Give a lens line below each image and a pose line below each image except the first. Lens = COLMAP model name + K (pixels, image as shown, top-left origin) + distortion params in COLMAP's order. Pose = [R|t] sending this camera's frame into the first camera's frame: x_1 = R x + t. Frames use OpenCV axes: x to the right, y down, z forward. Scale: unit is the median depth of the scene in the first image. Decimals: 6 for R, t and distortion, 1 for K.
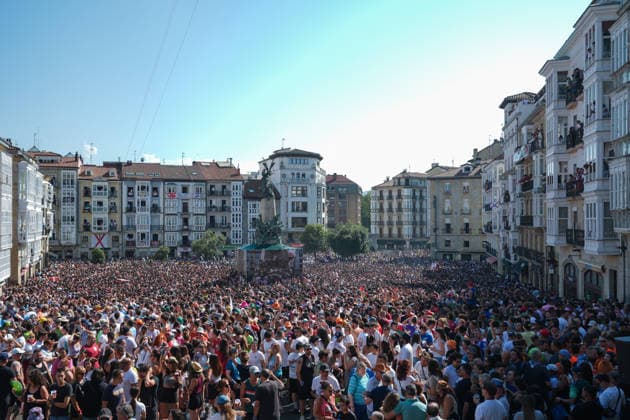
lens RADIAL K [[595.1, 0, 307.4], [0, 595.1, 214.2], [0, 0, 1]] dist [-0.002754, 0.000000]
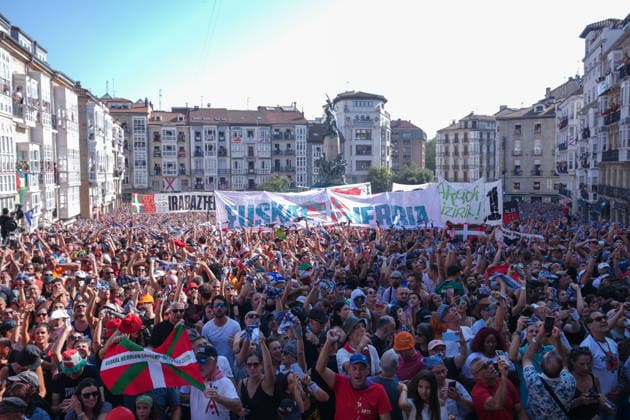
lens RADIAL K [[574.7, 0, 309.2], [0, 574.7, 208.1], [0, 0, 1]] dist [0.001239, 0.000000]
pose [[0.994259, 0.001602, -0.106986, -0.000924], [0.006676, 0.997011, 0.076971, 0.010511], [0.106789, -0.077243, 0.991277, 0.029550]]
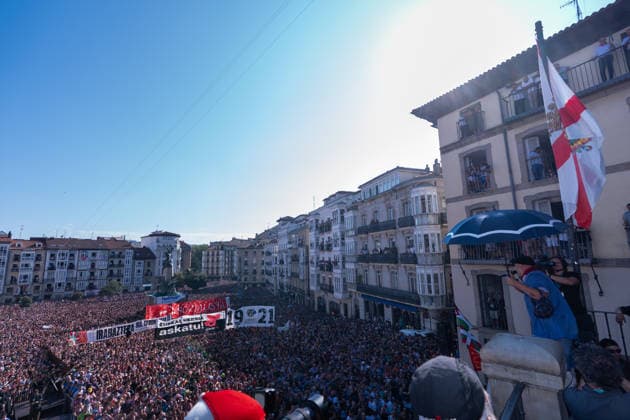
lens RADIAL K [[285.9, 0, 309.3], [0, 285.9, 211.6], [0, 0, 1]] dist [-0.010416, 0.003679]
pose [[0.869441, 0.060310, 0.490343, -0.078501], [0.013495, 0.989251, -0.145601, -0.037483], [-0.493853, 0.133209, 0.859281, -0.014668]]
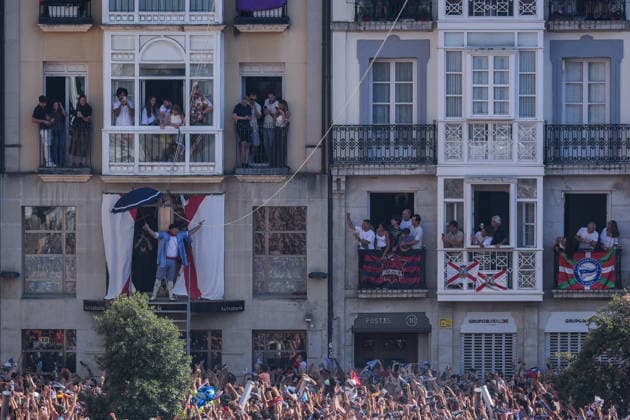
lens RADIAL K [[1669.1, 0, 319.4], [0, 1669.1, 214.2], [0, 0, 1]] dist [-0.021761, 0.000000]
pose [[0.947750, 0.008621, -0.318897, -0.197801], [-0.000244, 0.999654, 0.026298, 0.028249], [0.319014, -0.024846, 0.947424, 0.655411]]
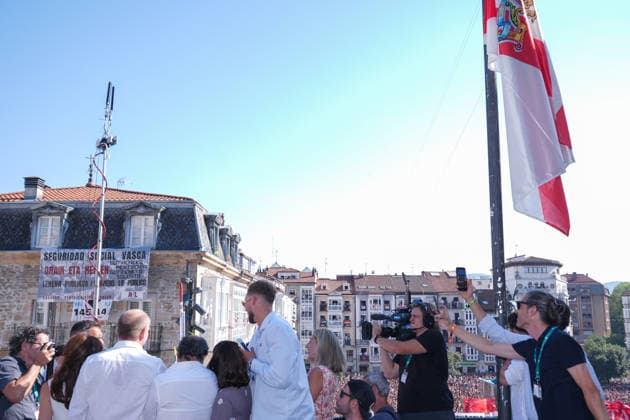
lens RADIAL K [[621.8, 0, 316.8], [0, 621.8, 192.1], [0, 0, 1]] dist [-0.000050, 0.000000]
pose [[0.943487, -0.061567, -0.325640, -0.014476], [0.001819, 0.983540, -0.180681, -0.036244], [0.331404, 0.169878, 0.928070, -0.043749]]
